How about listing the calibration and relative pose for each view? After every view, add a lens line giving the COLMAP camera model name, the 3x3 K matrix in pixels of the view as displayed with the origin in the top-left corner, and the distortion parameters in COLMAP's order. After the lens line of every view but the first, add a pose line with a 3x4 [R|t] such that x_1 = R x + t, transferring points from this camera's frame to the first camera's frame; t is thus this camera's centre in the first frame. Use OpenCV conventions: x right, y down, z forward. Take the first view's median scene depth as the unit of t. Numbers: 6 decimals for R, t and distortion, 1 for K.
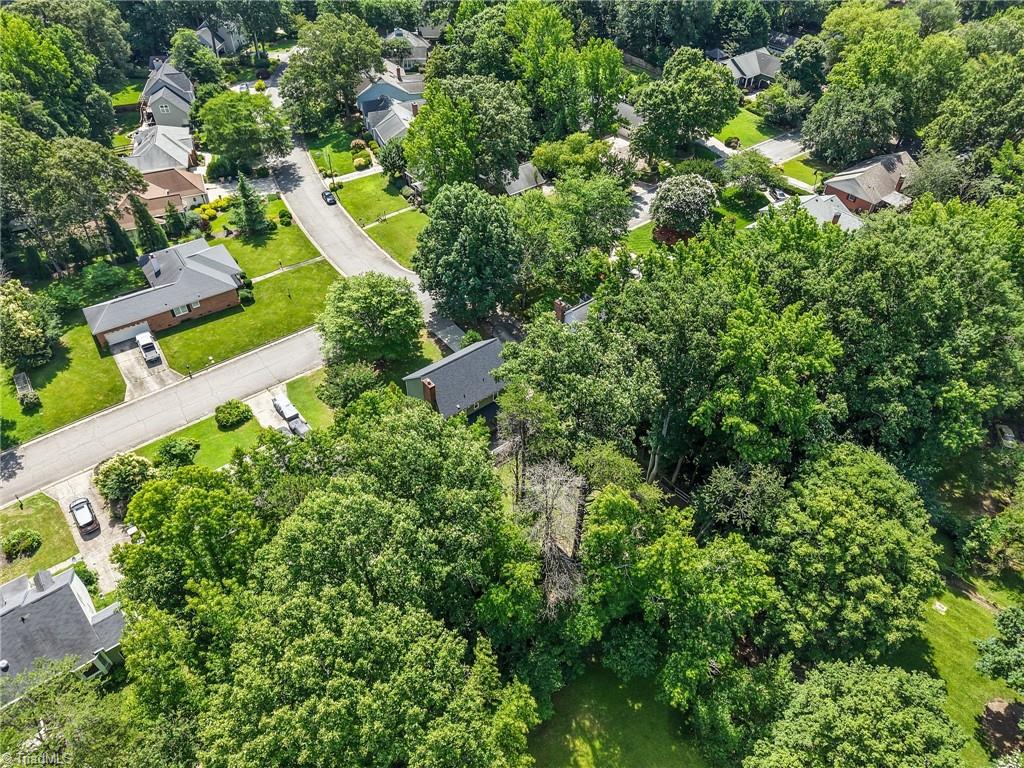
lens RADIAL K [[700.1, 0, 511.6], [0, 700.1, 384.7], [0, 0, 1]] dist [0.016887, -0.017263]
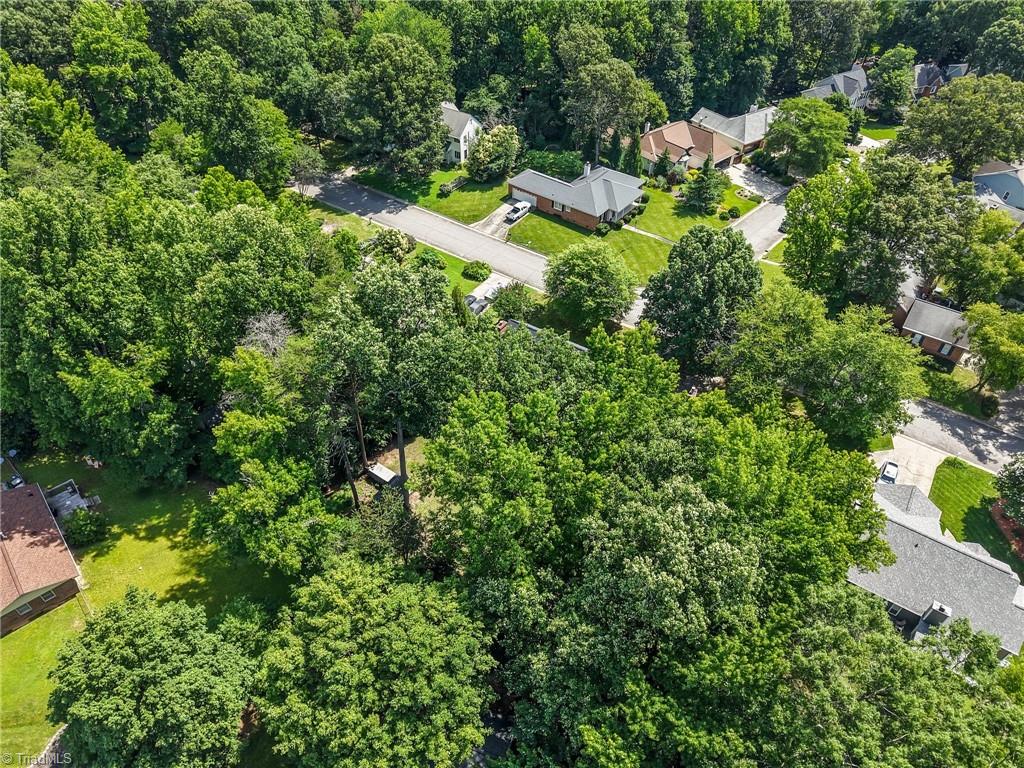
lens RADIAL K [[700.1, 0, 511.8], [0, 700.1, 384.0], [0, 0, 1]] dist [0.016887, -0.017263]
pose [[0.288674, 0.640279, -0.711836, 0.583754], [-0.657419, 0.673064, 0.338798, -0.261434], [0.696036, 0.370172, 0.615228, 0.310707]]
